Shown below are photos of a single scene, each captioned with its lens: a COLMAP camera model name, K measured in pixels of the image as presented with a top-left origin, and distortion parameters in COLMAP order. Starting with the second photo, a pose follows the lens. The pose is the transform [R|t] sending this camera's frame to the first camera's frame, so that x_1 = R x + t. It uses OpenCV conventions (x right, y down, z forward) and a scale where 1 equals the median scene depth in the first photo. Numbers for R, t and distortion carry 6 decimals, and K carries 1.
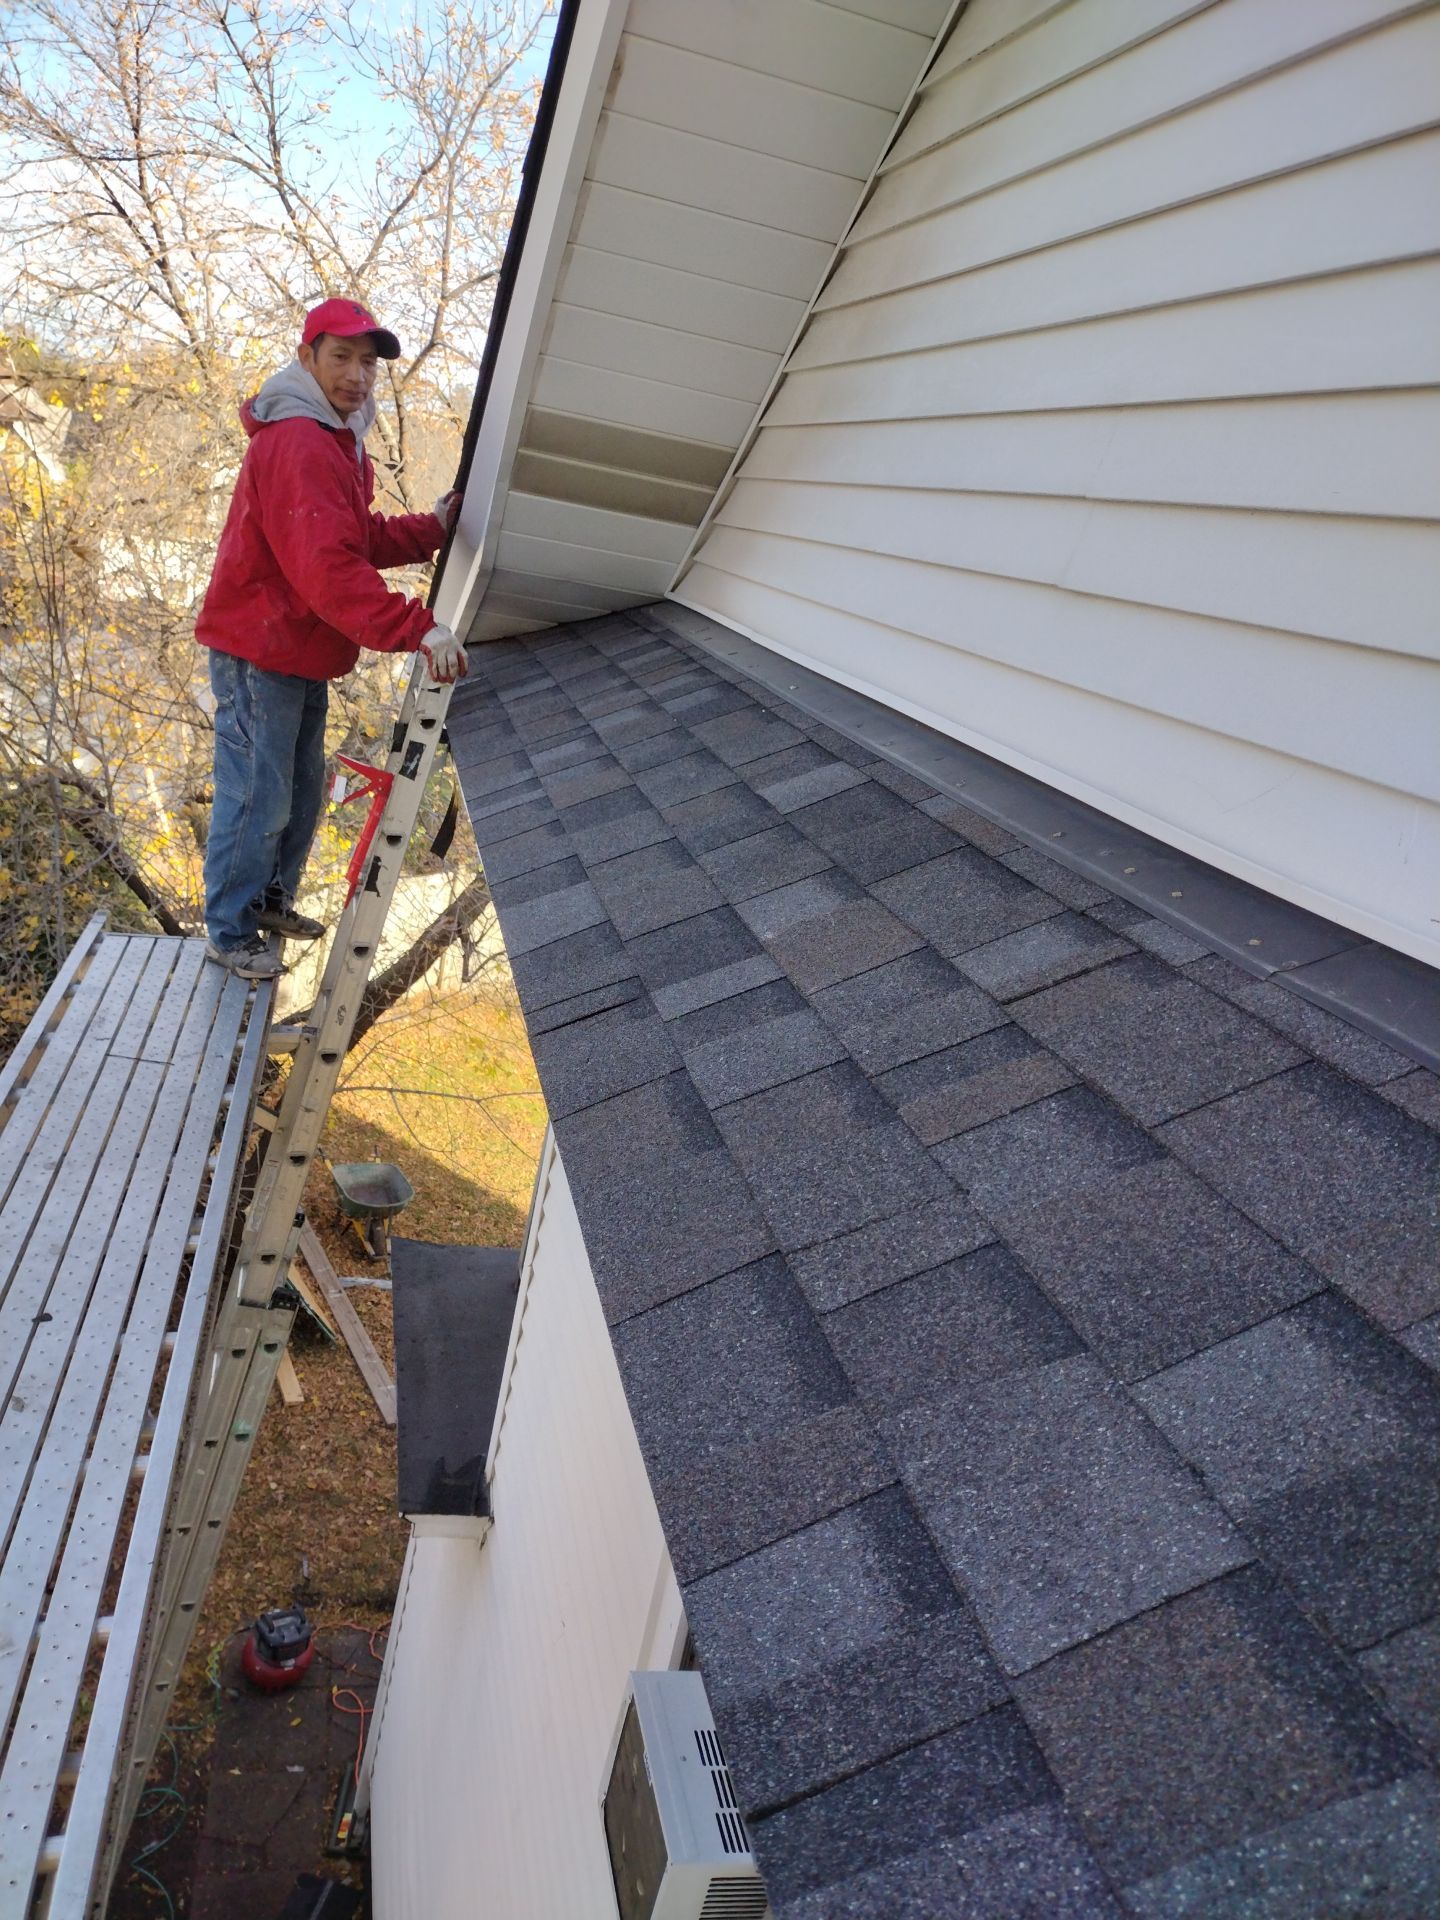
lens RADIAL K [[1405.9, 0, 720.0], [0, 1405.9, 960.0], [0, 0, 1]] dist [-0.005138, -0.003166]
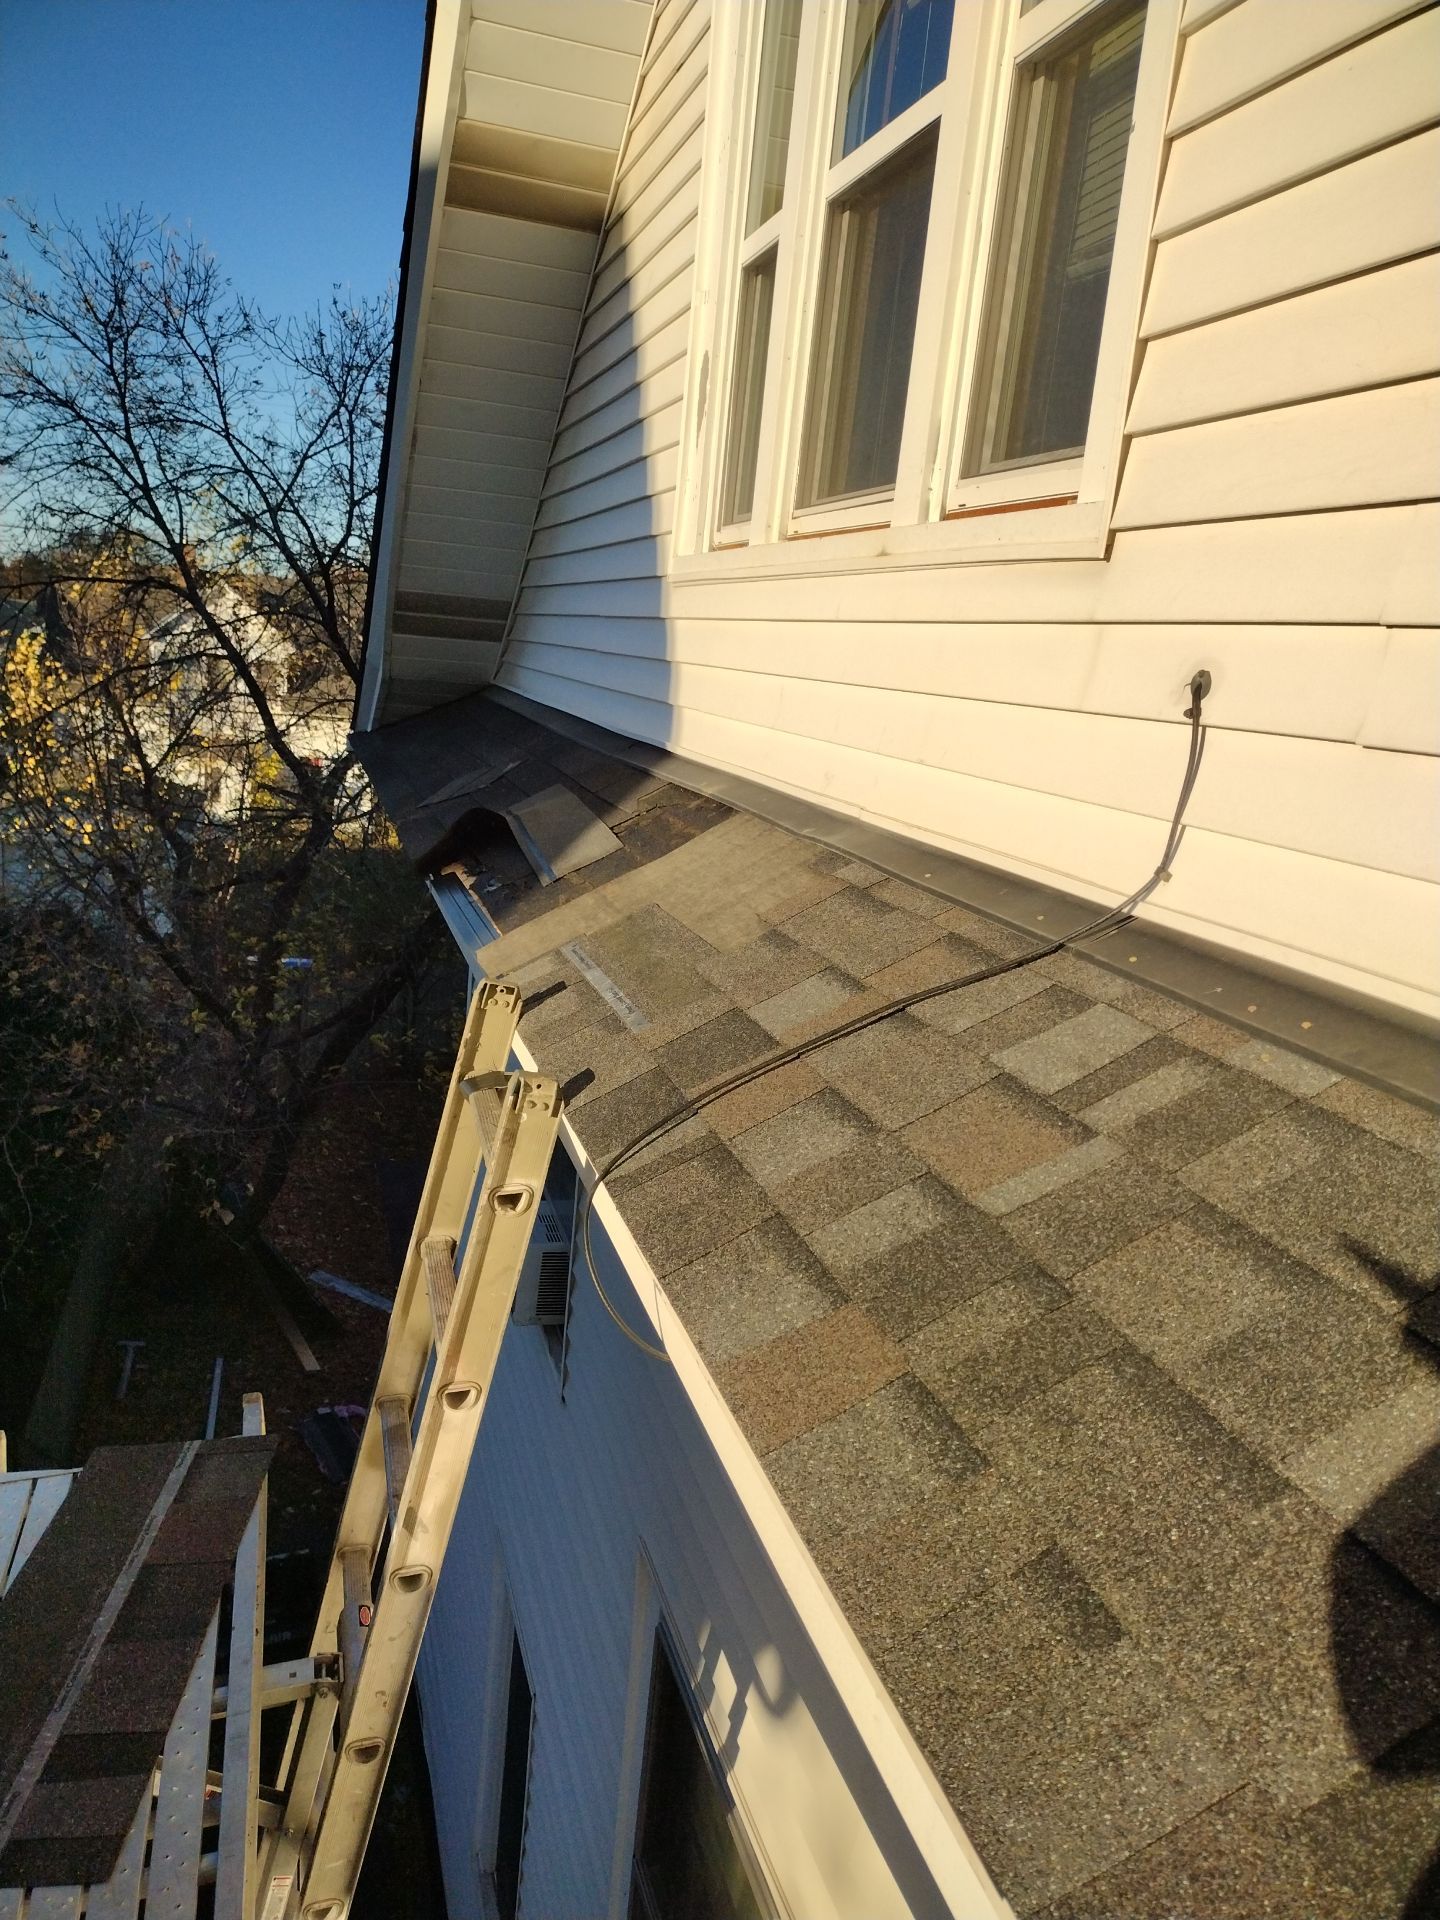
lens RADIAL K [[1402.0, 0, 720.0], [0, 1402.0, 960.0], [0, 0, 1]] dist [-0.030093, 0.001705]
pose [[0.993952, -0.105935, 0.028942, 0.067518], [0.107800, 0.991482, -0.073097, 0.102605], [-0.020952, 0.075775, 0.996905, -0.303731]]
